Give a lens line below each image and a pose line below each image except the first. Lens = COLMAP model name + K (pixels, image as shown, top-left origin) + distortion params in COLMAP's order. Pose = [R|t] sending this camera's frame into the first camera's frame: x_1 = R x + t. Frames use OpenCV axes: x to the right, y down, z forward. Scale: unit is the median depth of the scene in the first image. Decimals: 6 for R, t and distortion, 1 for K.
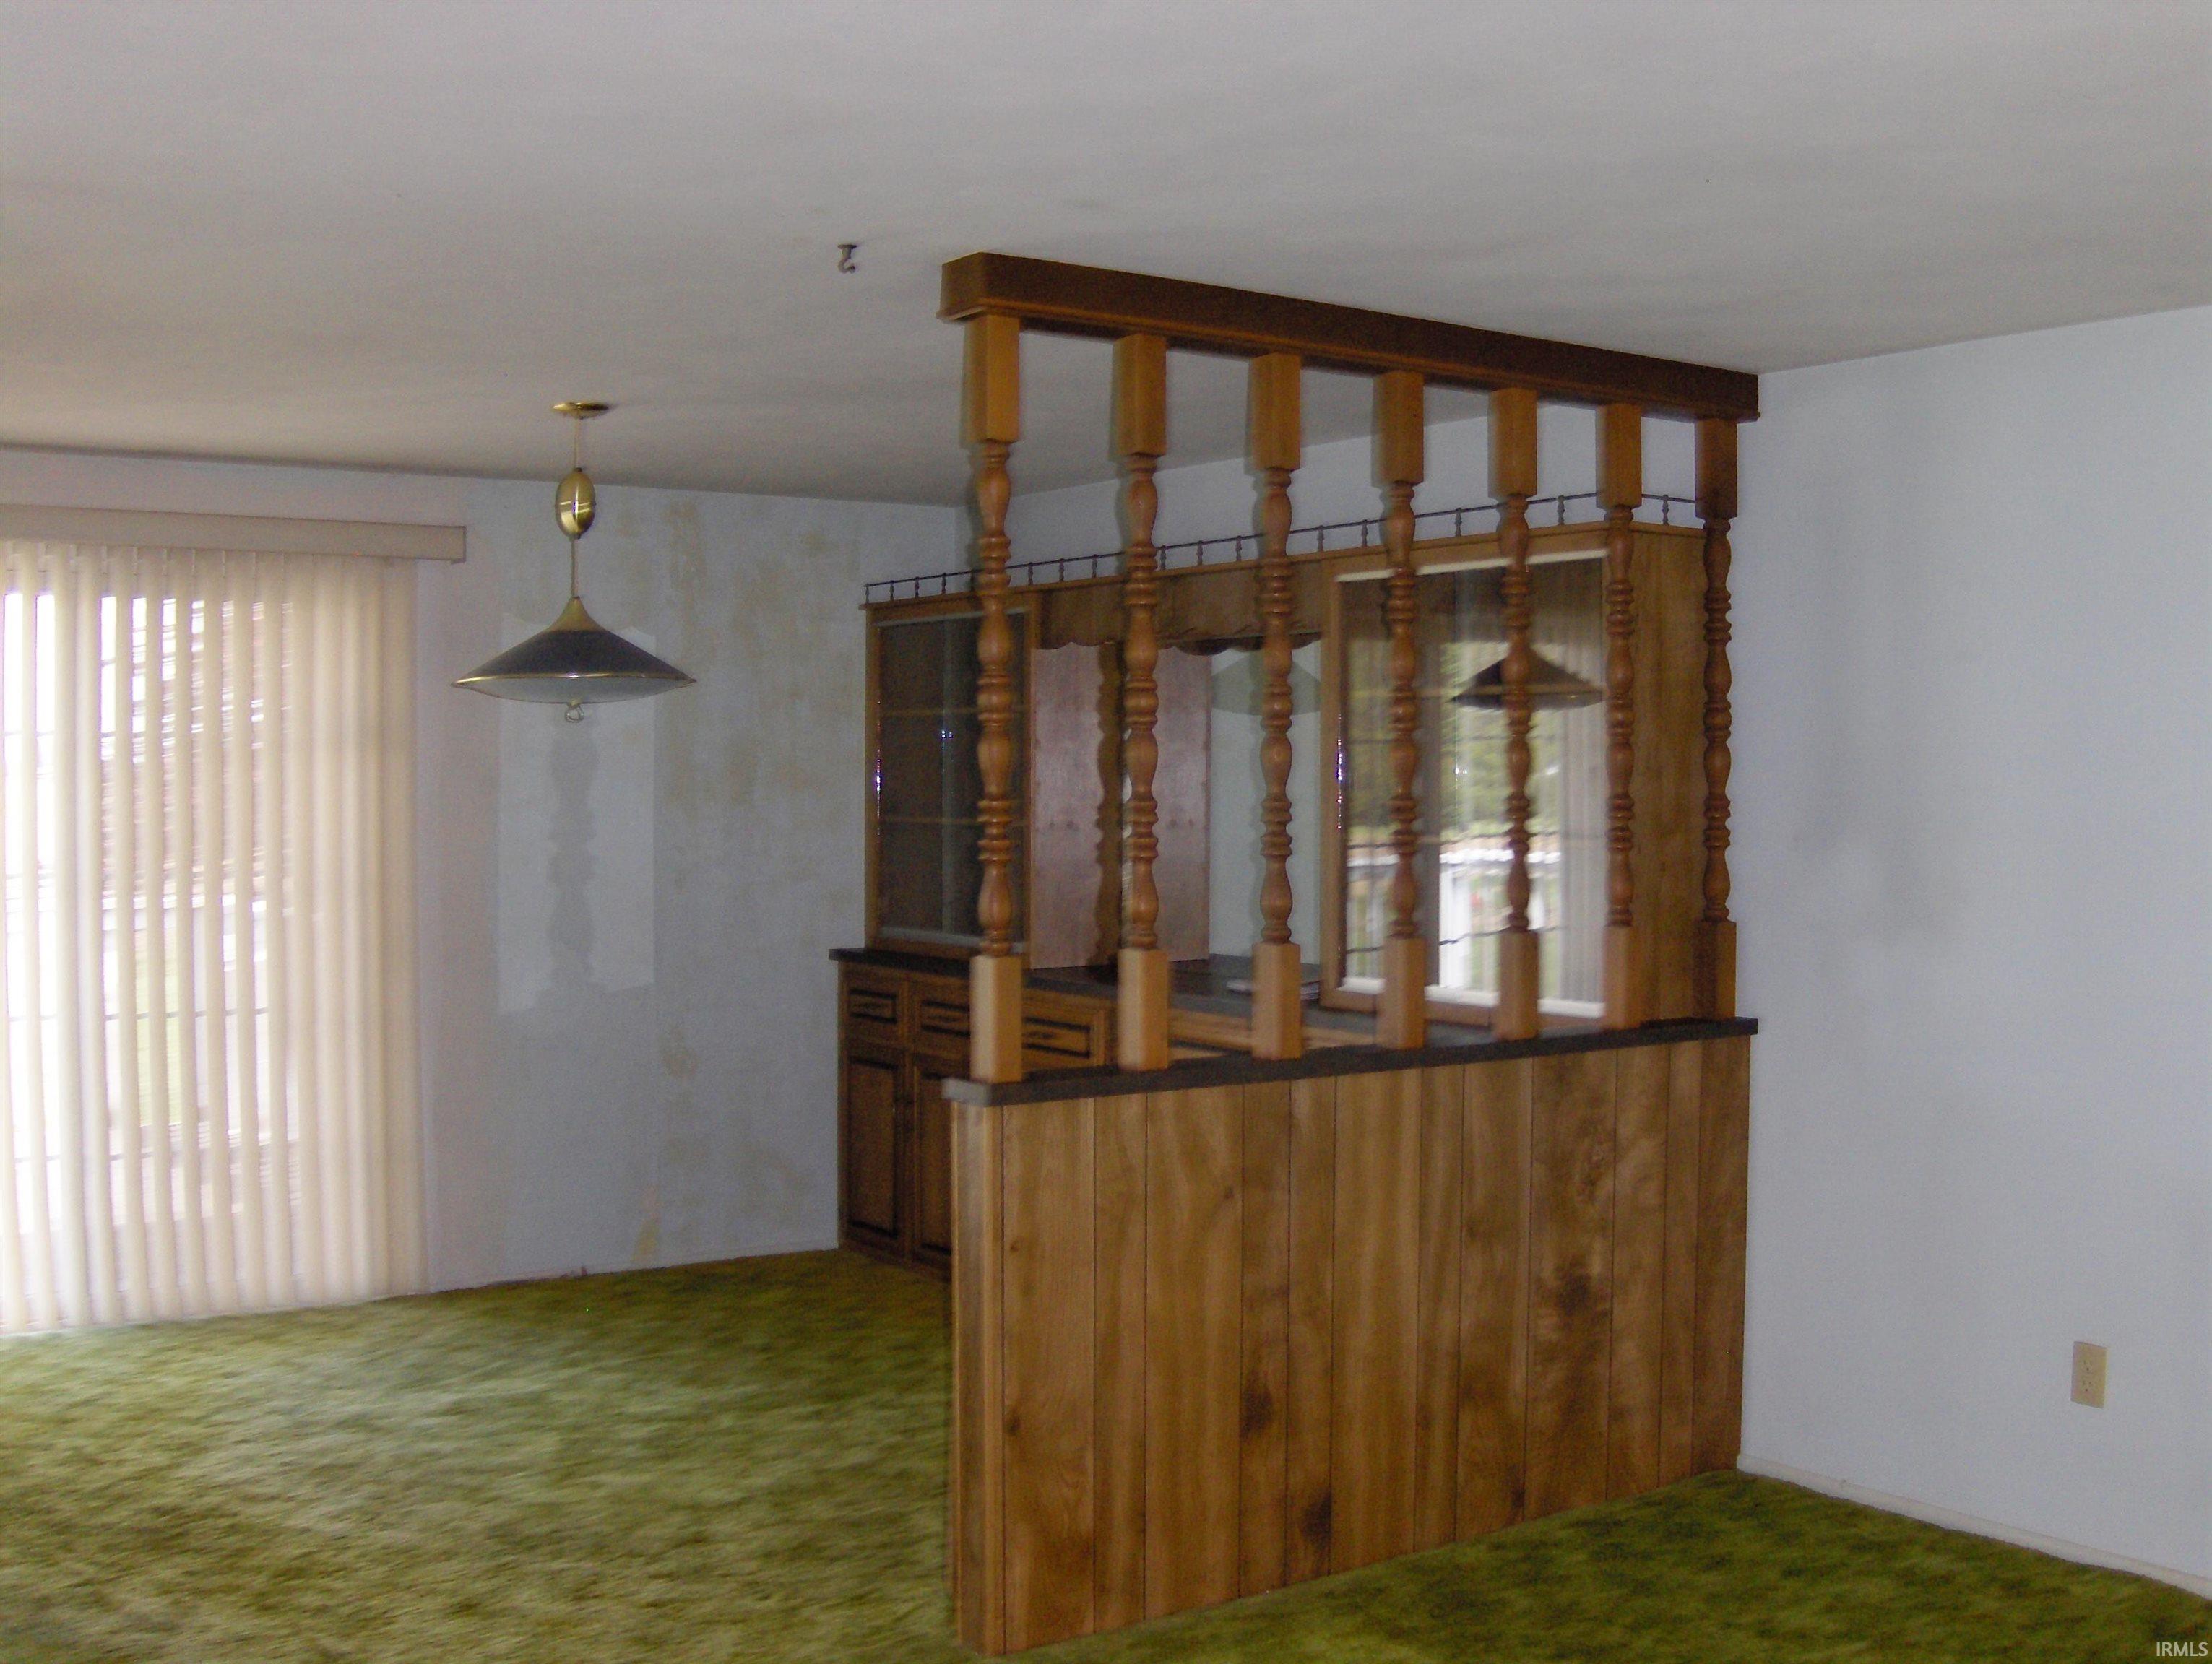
lens RADIAL K [[2400.1, 0, 1107.5], [0, 2400.1, 819.1], [0, 0, 1]] dist [-0.154980, 0.000000]
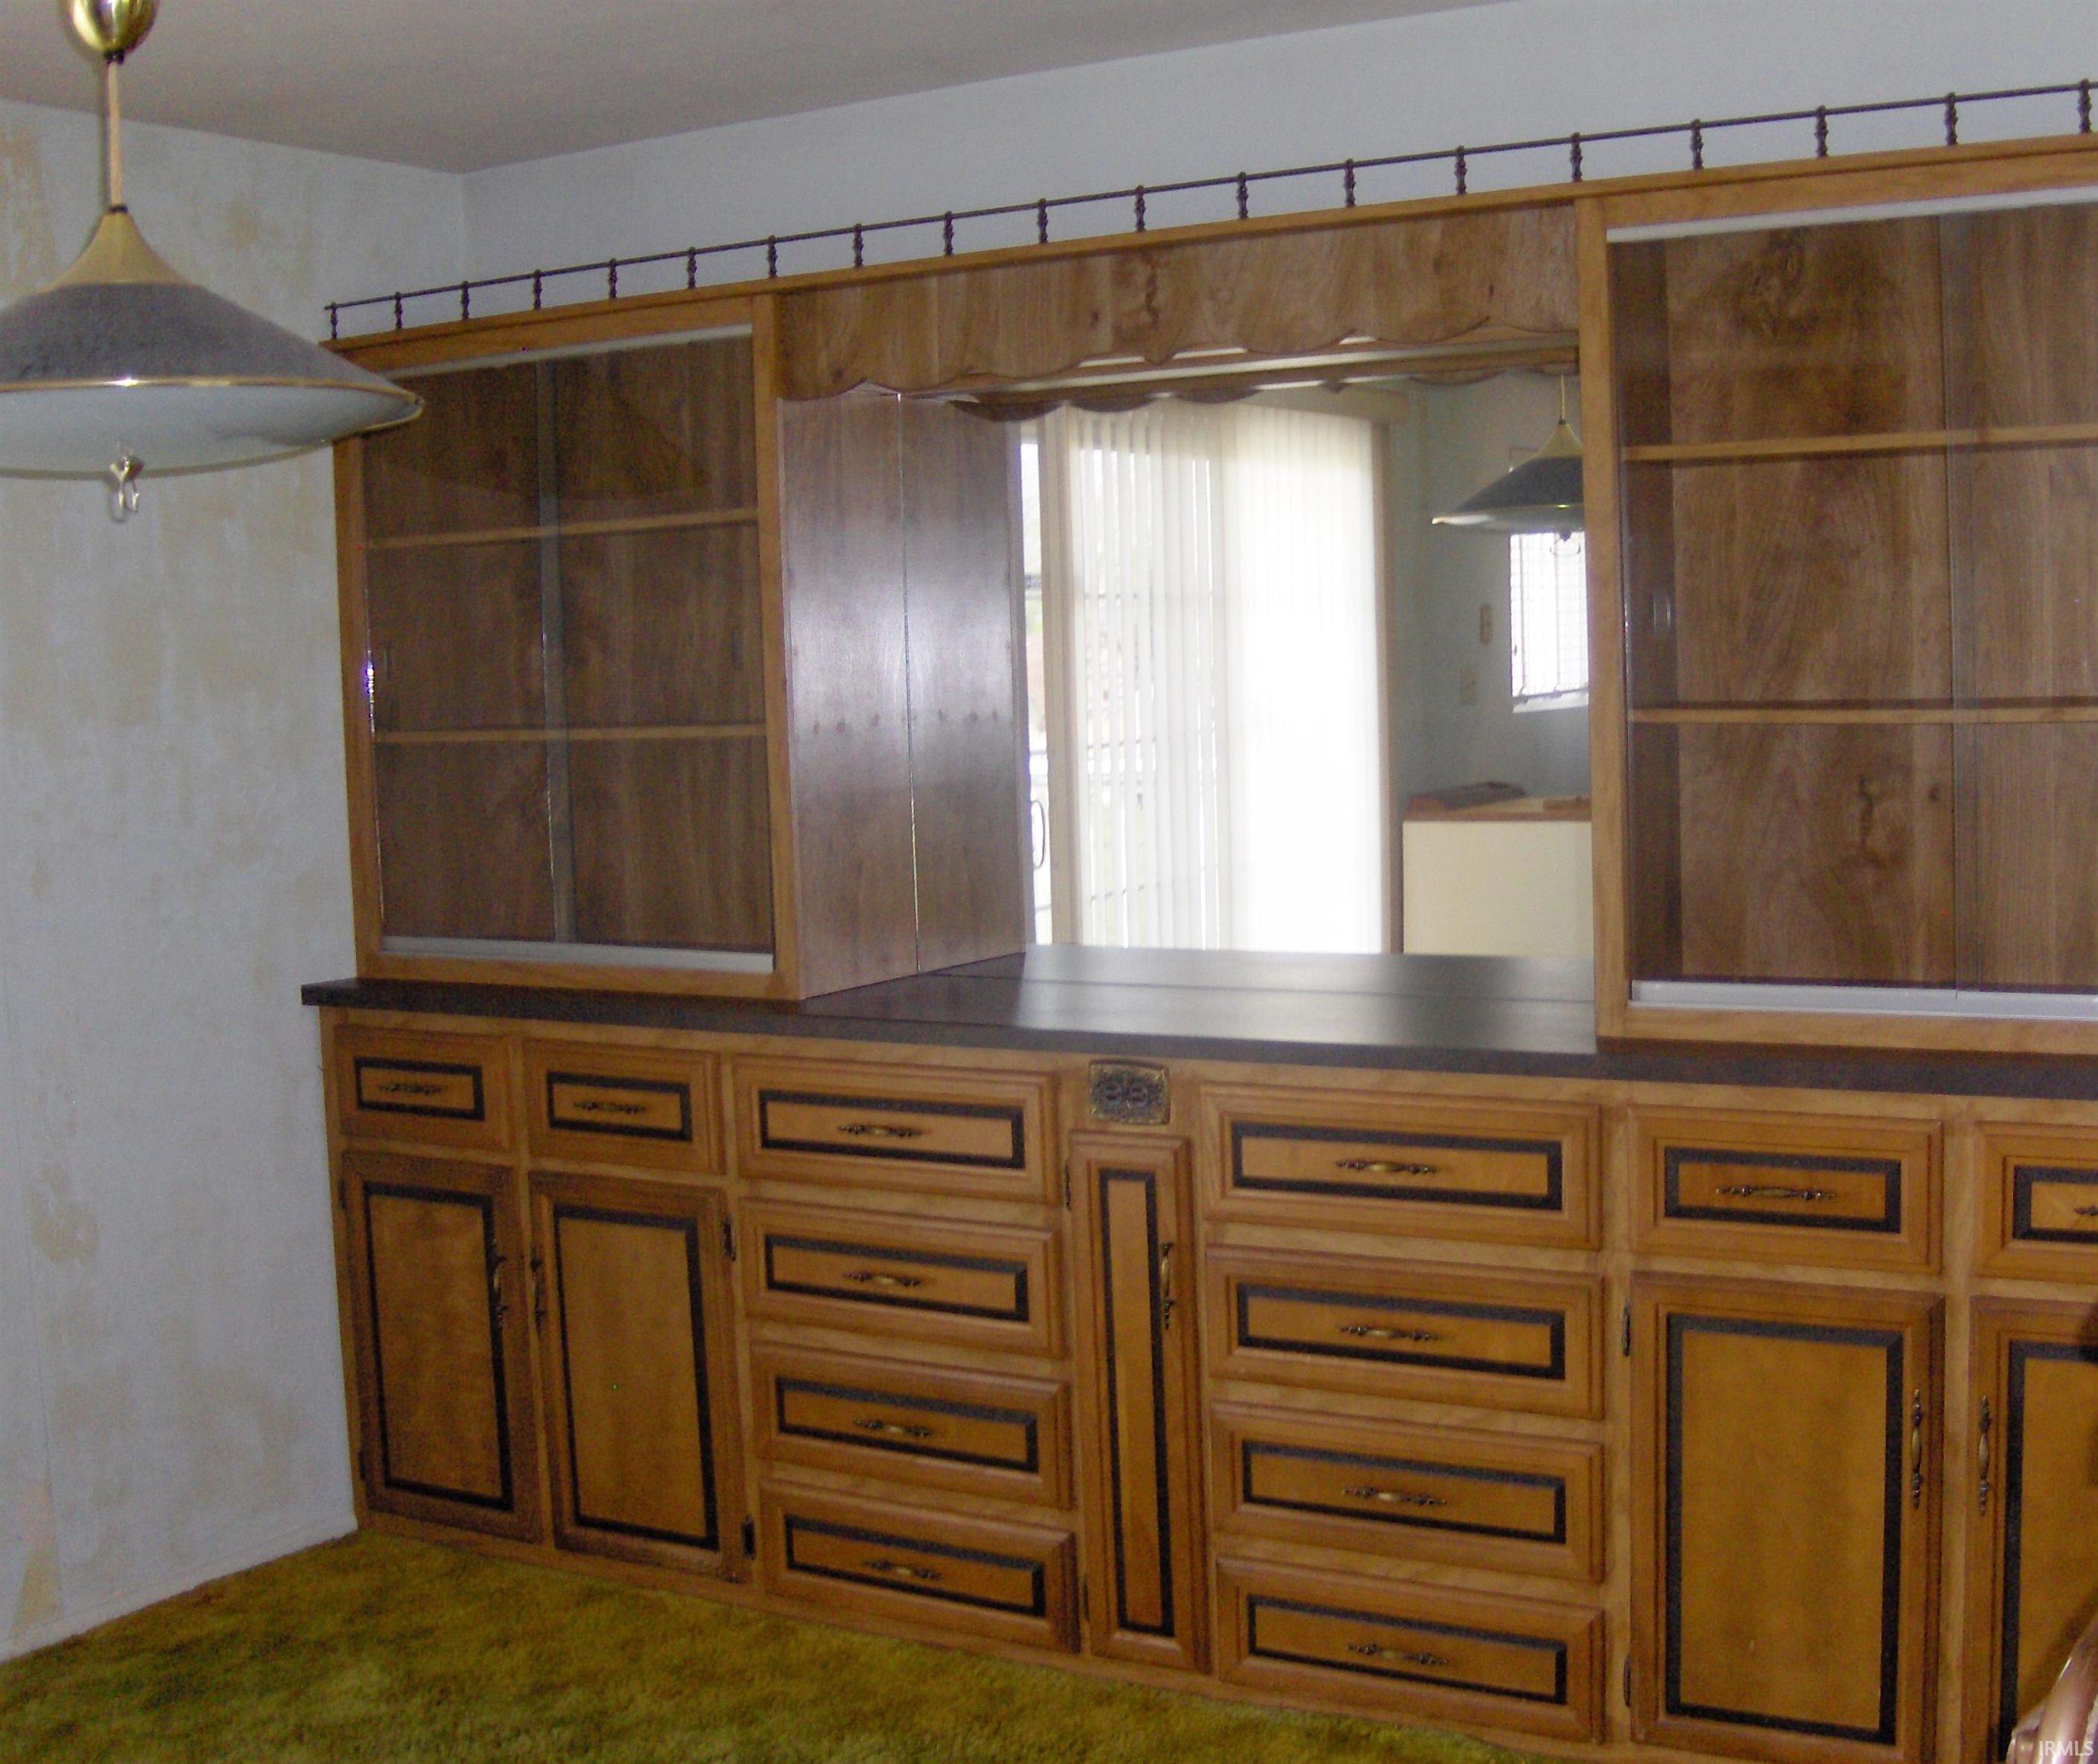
lens RADIAL K [[3270.7, 0, 1049.5], [0, 3270.7, 885.9], [0, 0, 1]] dist [-0.274200, 0.000000]
pose [[0.946576, -0.064809, 0.315901, -0.191412], [0.047212, 0.996893, 0.063048, -0.005948], [-0.319006, -0.044765, 0.946695, 0.275535]]
